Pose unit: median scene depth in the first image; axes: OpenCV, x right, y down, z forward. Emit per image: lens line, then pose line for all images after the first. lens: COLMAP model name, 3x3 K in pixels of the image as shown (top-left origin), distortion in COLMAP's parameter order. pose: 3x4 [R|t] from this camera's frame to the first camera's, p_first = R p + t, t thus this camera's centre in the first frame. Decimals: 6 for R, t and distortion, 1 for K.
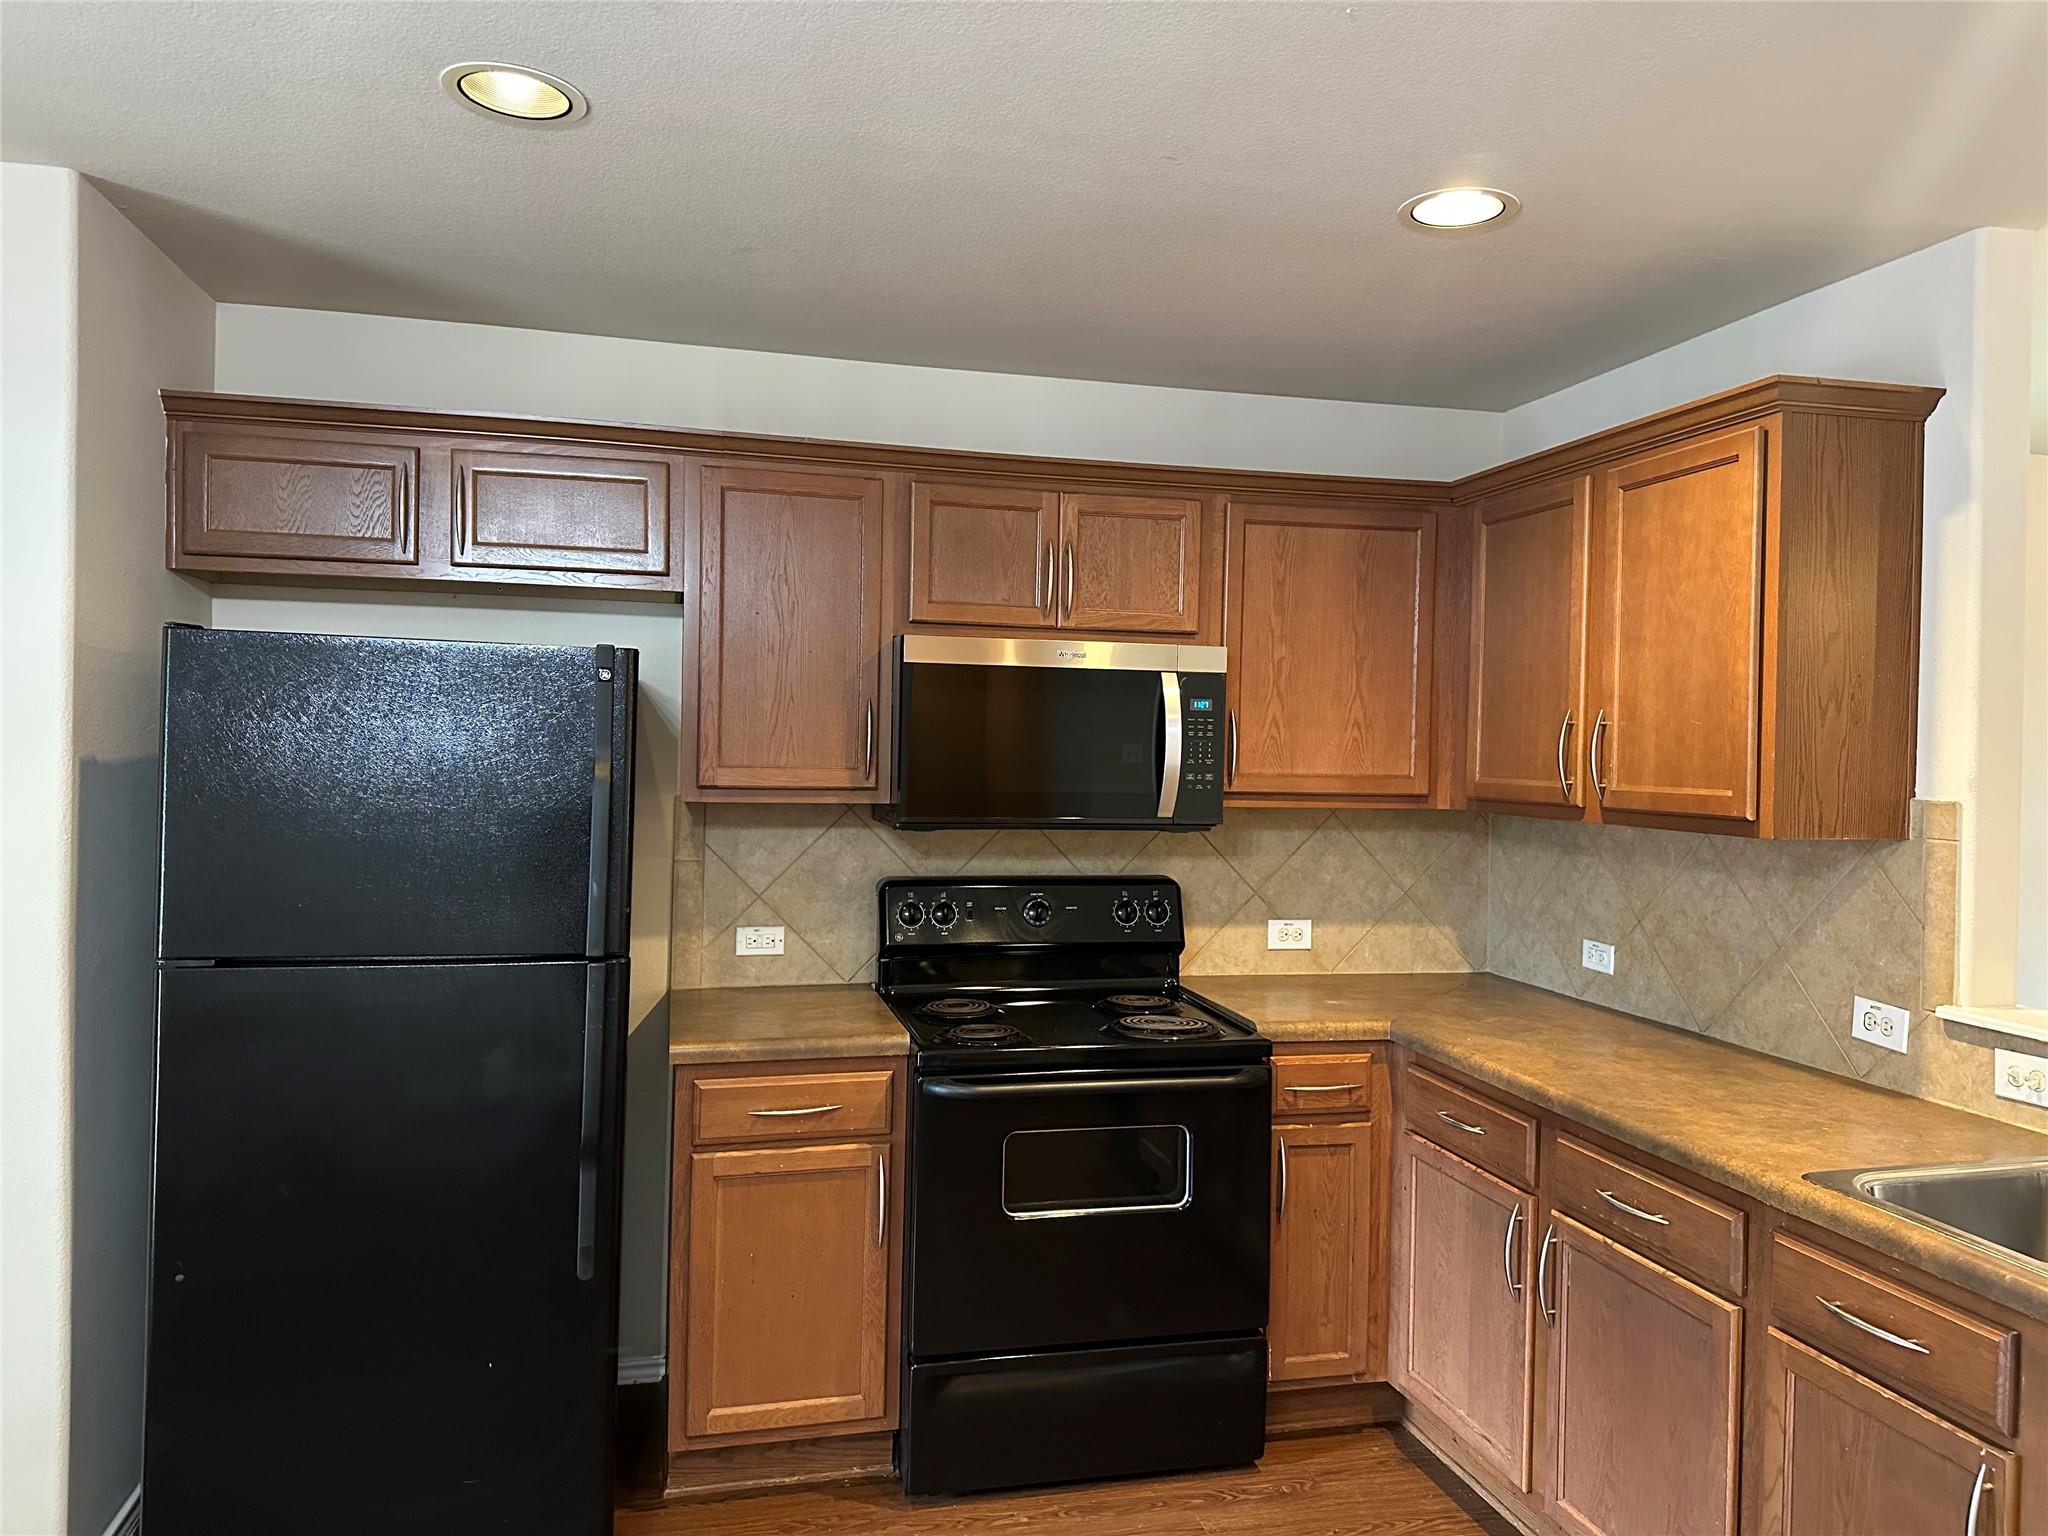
lens RADIAL K [[1404.7, 0, 1016.3], [0, 1404.7, 759.7], [0, 0, 1]] dist [-0.004363, -0.022256]
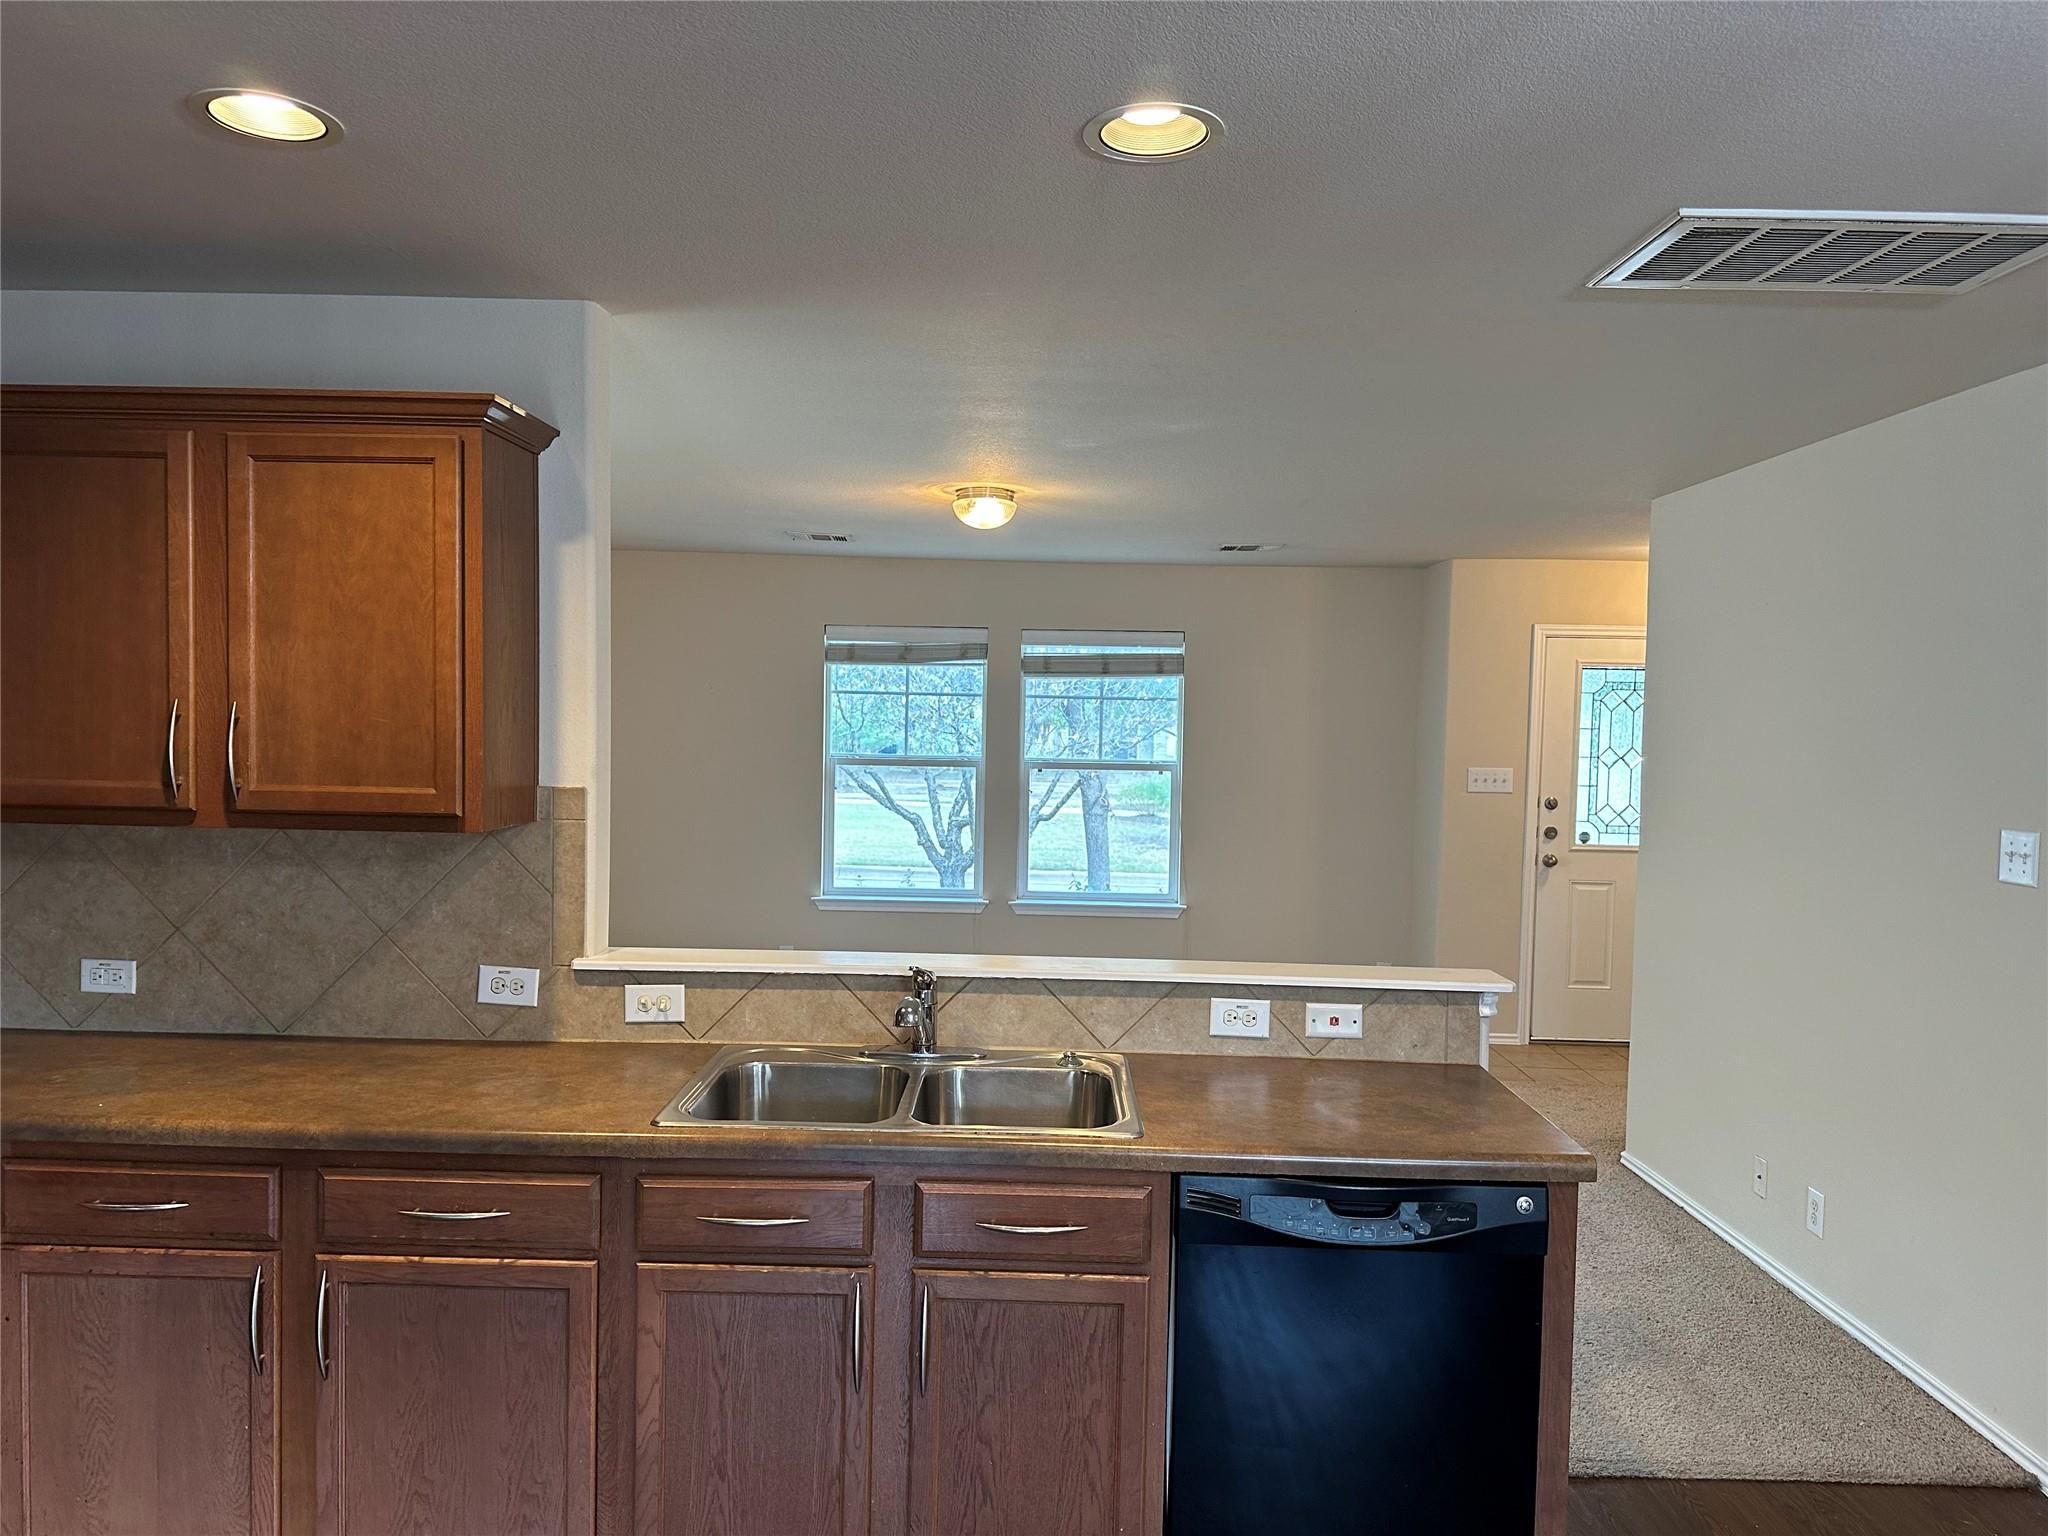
lens RADIAL K [[1404.7, 0, 1018.7], [0, 1404.7, 771.0], [0, 0, 1]] dist [-0.004363, -0.022256]
pose [[0.237406, -0.050378, 0.970103, -0.364205], [-0.004636, 0.998584, 0.052992, -0.044545], [-0.971399, -0.017078, 0.236837, 0.326267]]
